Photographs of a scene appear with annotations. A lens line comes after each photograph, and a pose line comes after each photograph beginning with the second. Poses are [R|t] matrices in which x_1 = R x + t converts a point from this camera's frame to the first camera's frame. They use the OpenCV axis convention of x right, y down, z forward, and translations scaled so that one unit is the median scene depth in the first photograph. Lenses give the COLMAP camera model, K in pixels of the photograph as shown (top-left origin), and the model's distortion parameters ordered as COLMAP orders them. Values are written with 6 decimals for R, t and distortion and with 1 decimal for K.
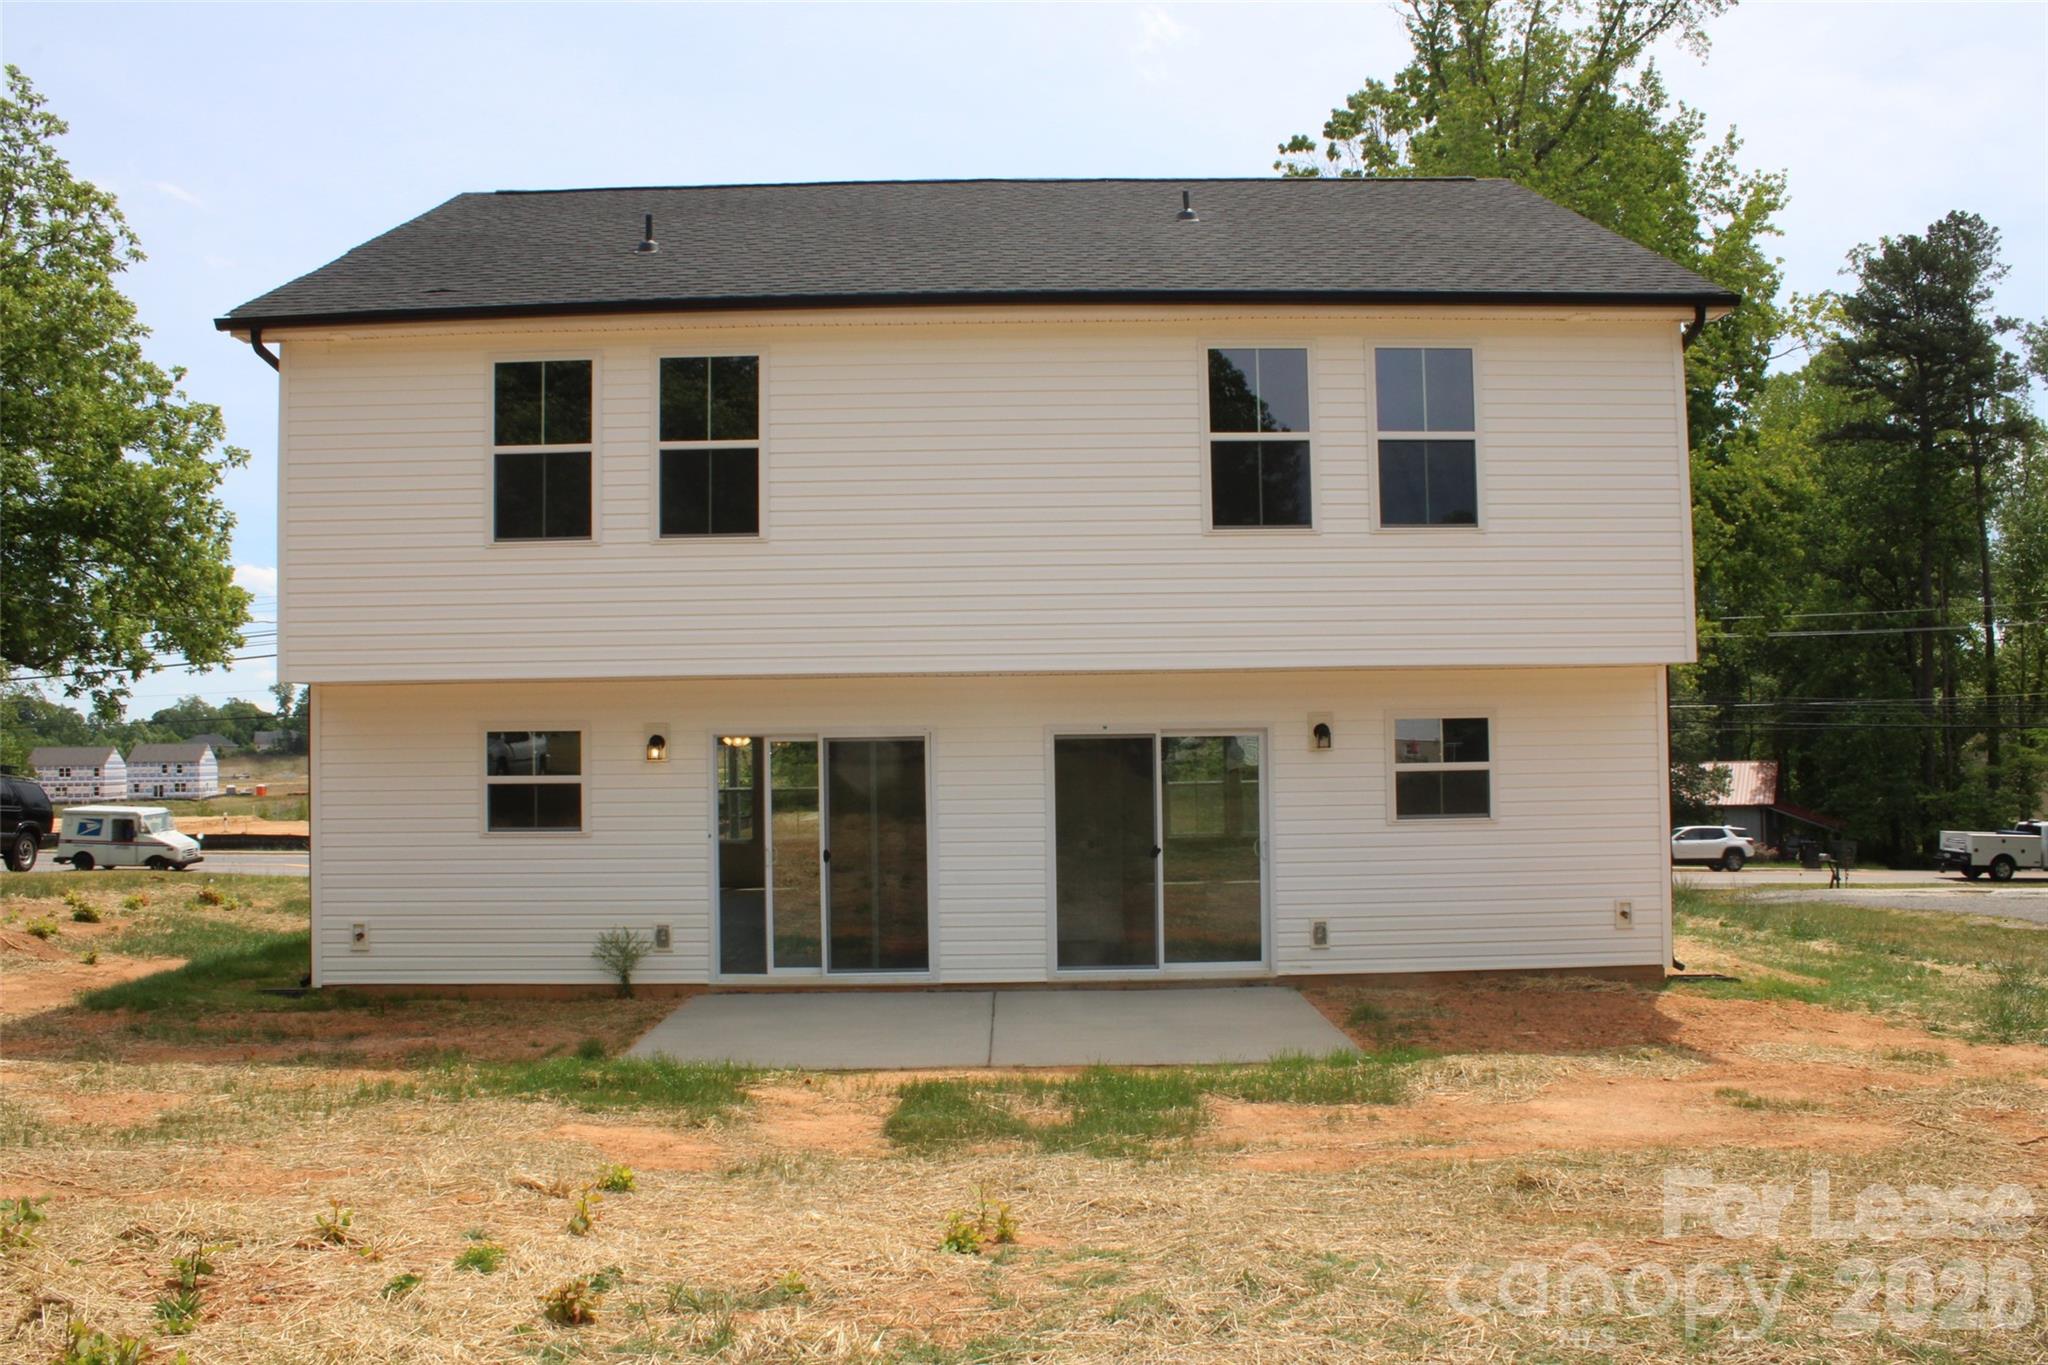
lens RADIAL K [[1762.1, 0, 1024.0], [0, 1762.1, 682.5], [0, 0, 1]] dist [-0.179819, 0.162726]
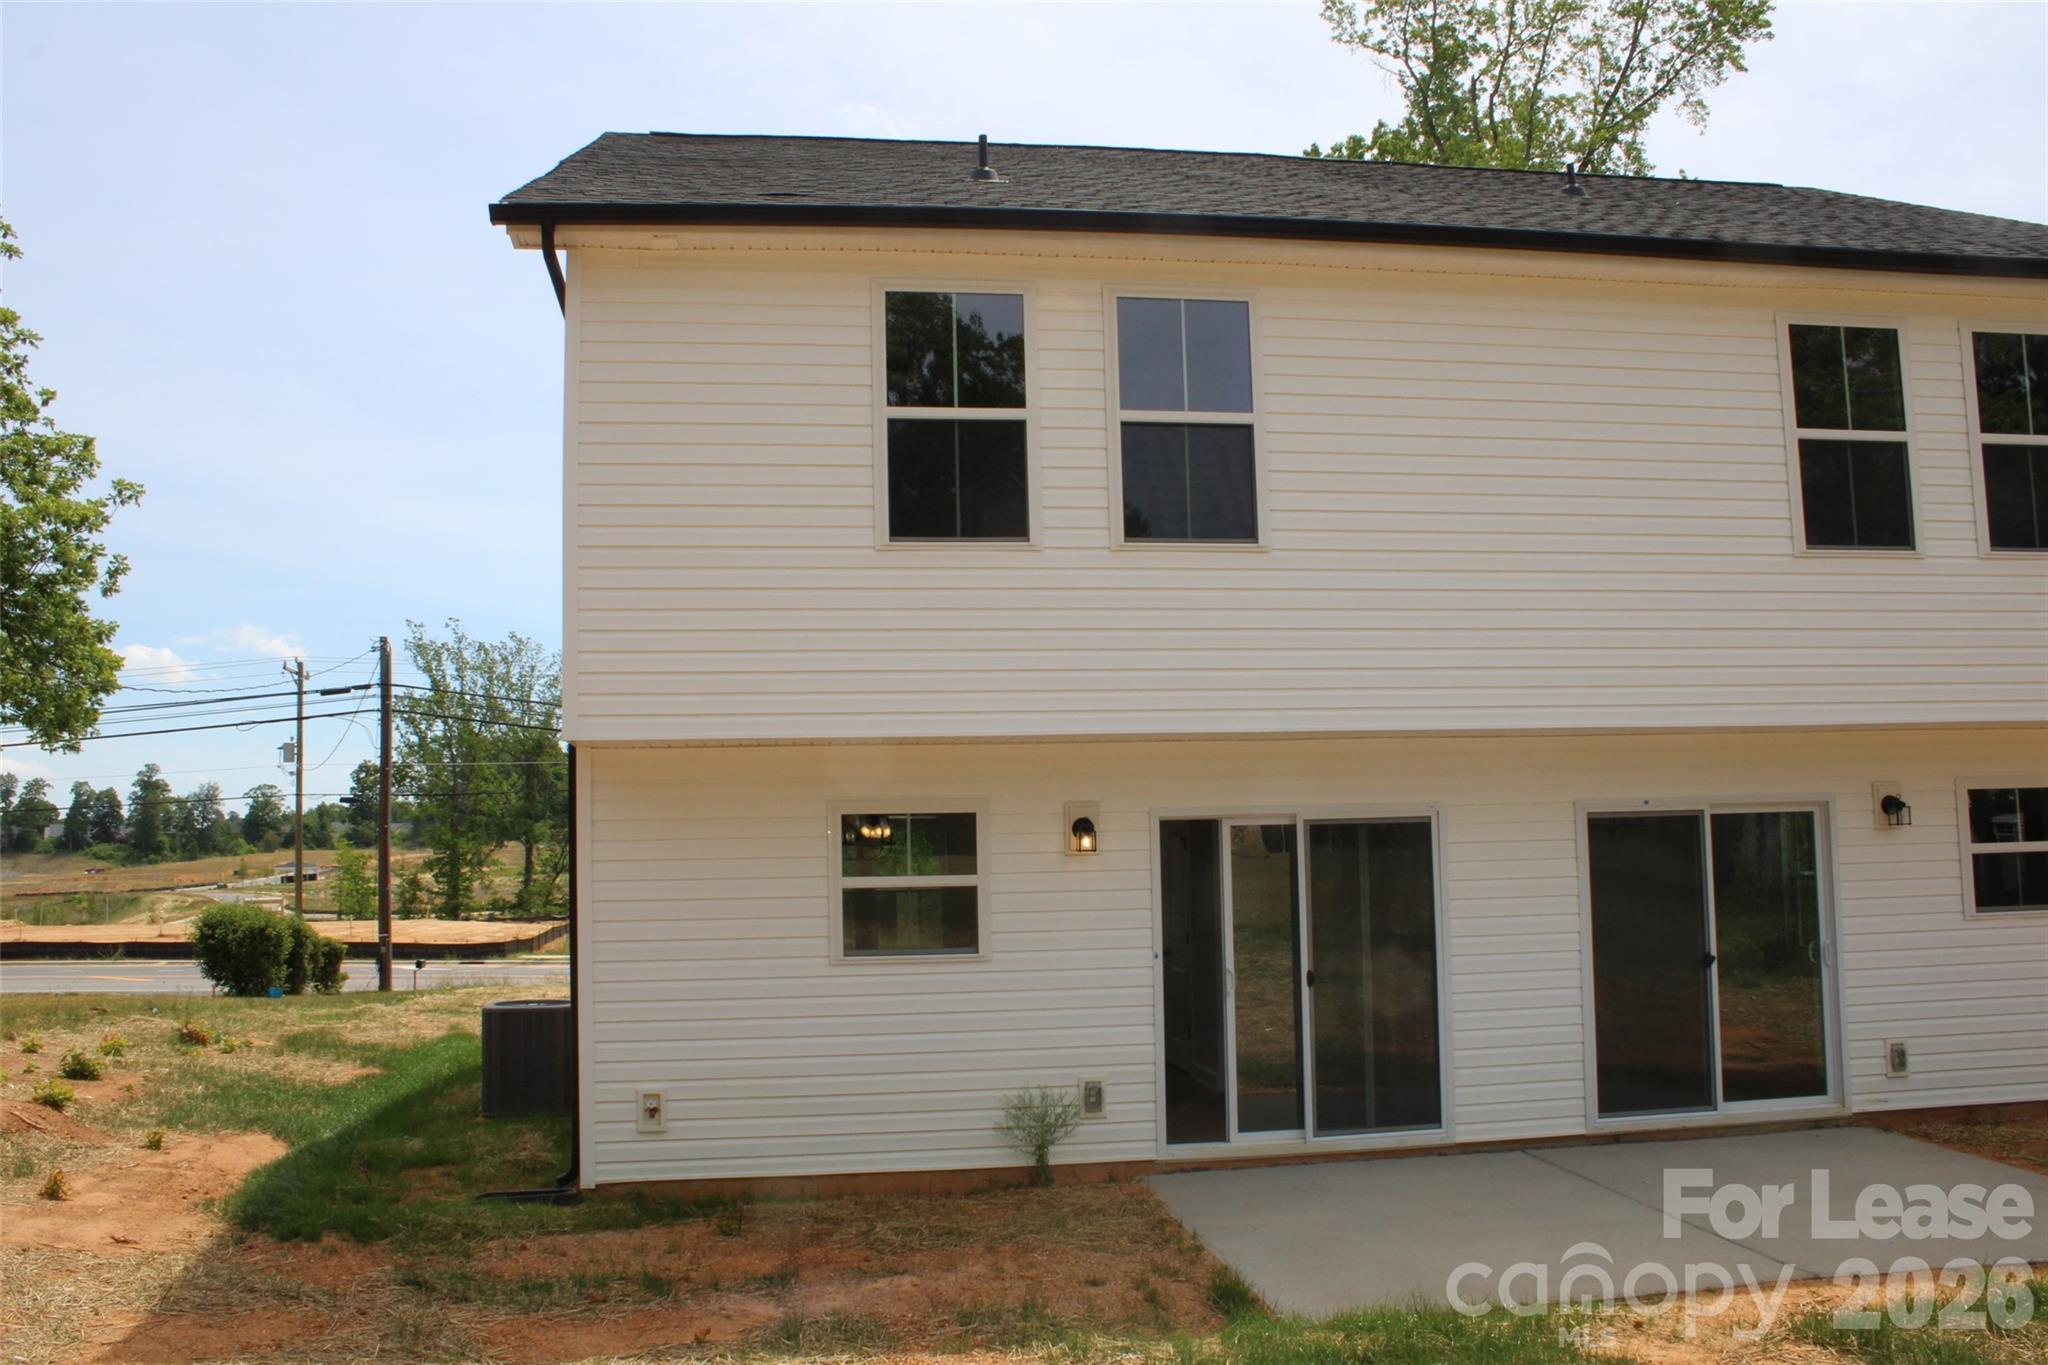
lens RADIAL K [[1762.1, 0, 1024.0], [0, 1762.1, 682.5], [0, 0, 1]] dist [-0.179819, 0.162726]
pose [[0.990052, 0.006837, 0.140534, -0.336499], [0.000869, 0.998502, -0.054700, 0.014013], [-0.140697, 0.054278, 0.988564, 0.280406]]
